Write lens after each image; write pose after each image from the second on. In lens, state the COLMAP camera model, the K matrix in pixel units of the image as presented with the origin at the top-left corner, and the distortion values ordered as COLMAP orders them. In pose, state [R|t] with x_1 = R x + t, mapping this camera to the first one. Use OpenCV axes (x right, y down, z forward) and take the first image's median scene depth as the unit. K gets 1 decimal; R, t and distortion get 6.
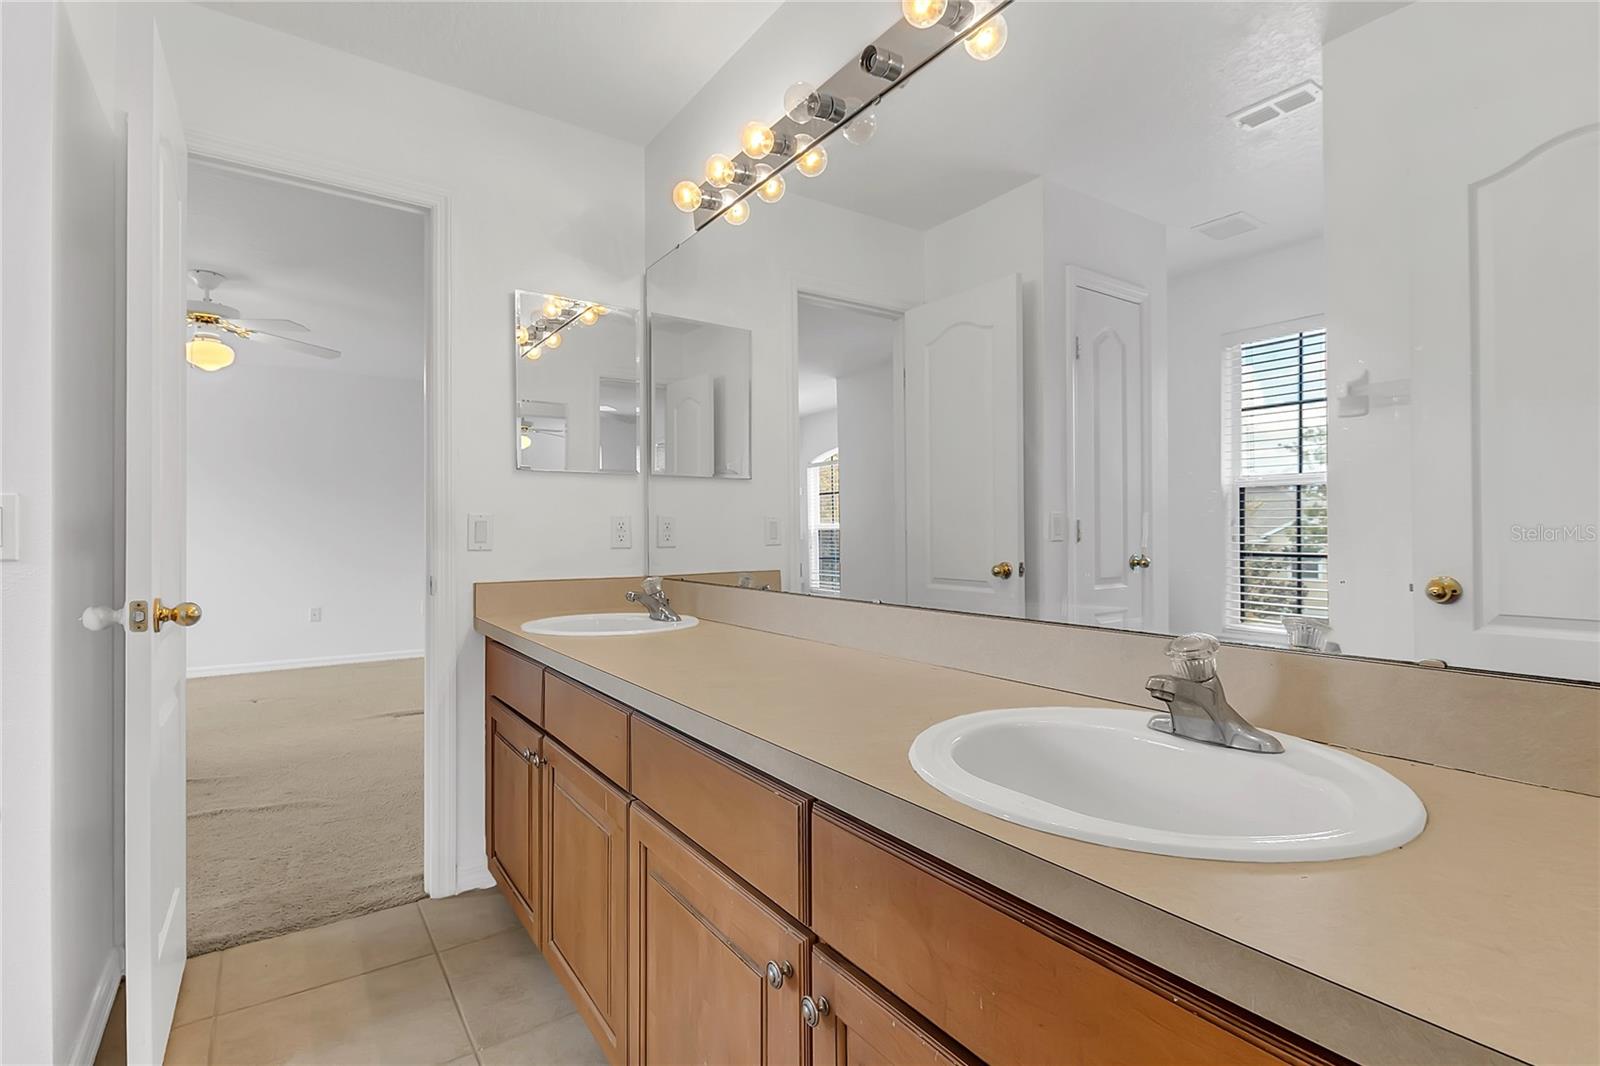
lens RADIAL K [[753.9, 0, 805.7], [0, 753.9, 536.0], [0, 0, 1]] dist [0.009908, -0.006160]
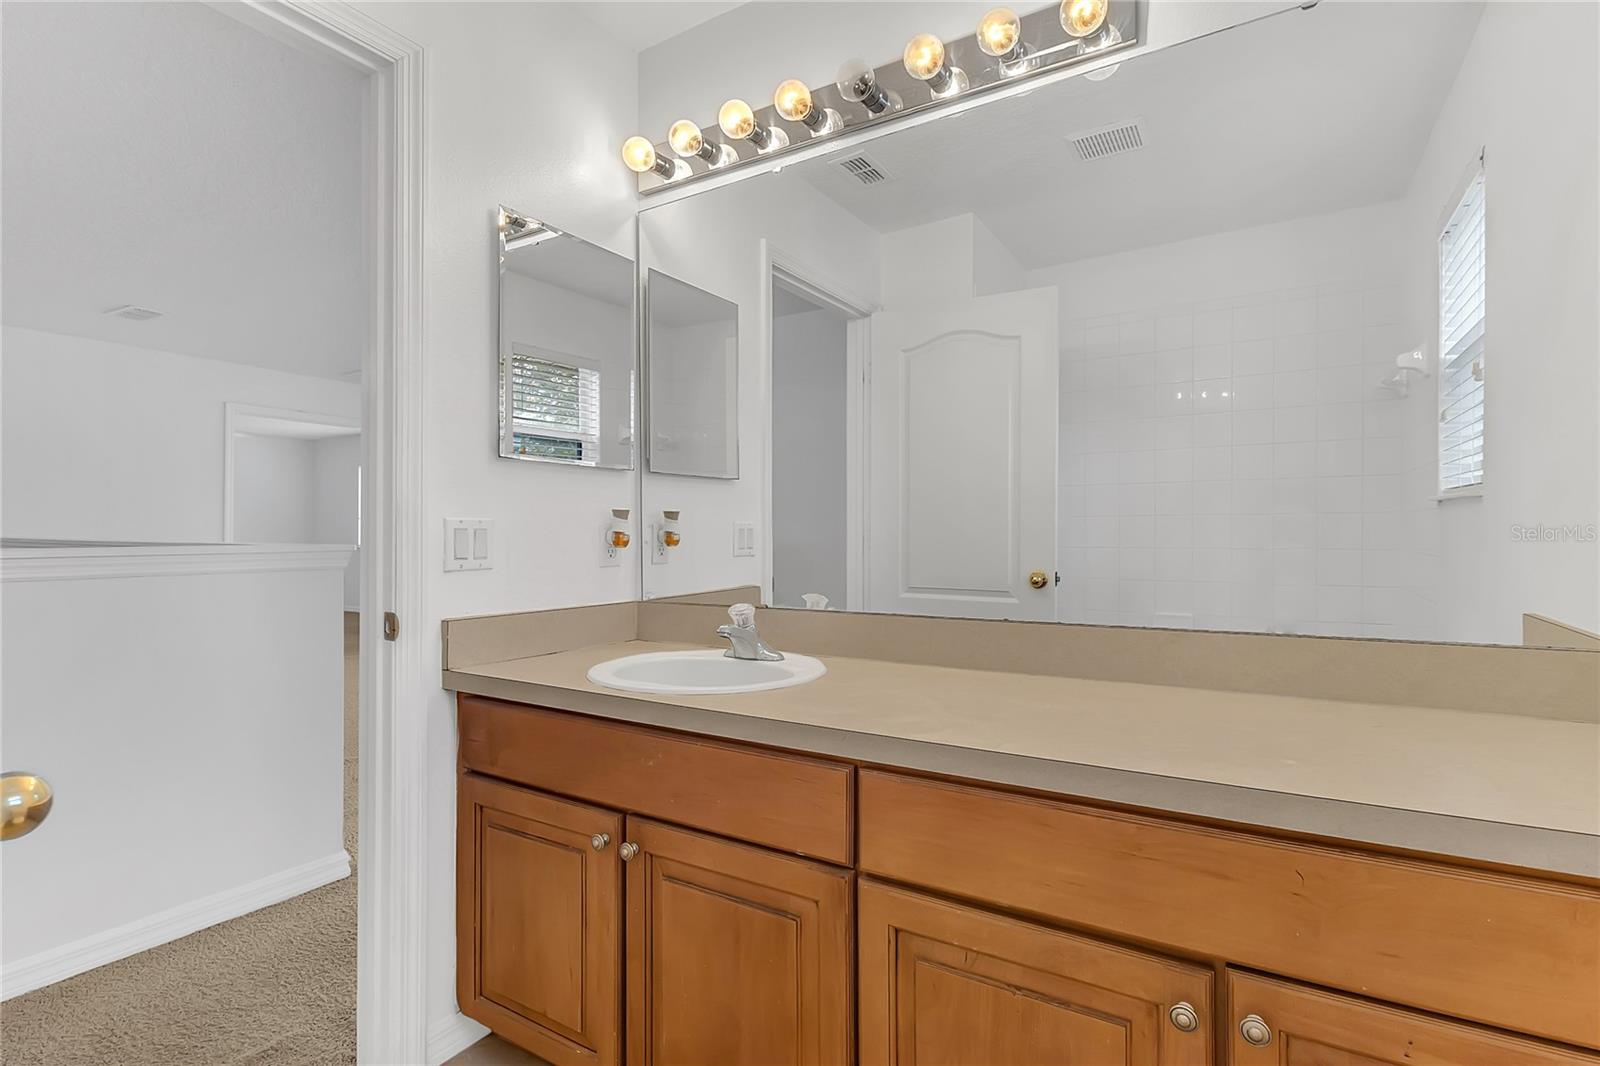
lens RADIAL K [[753.9, 0, 799.8], [0, 753.9, 538.7], [0, 0, 1]] dist [0.009908, -0.006160]
pose [[0.875771, 0.000133, 0.482726, -0.448742], [-0.001278, 0.999997, 0.002044, -0.010816], [-0.482725, -0.002407, 0.875769, 0.210825]]
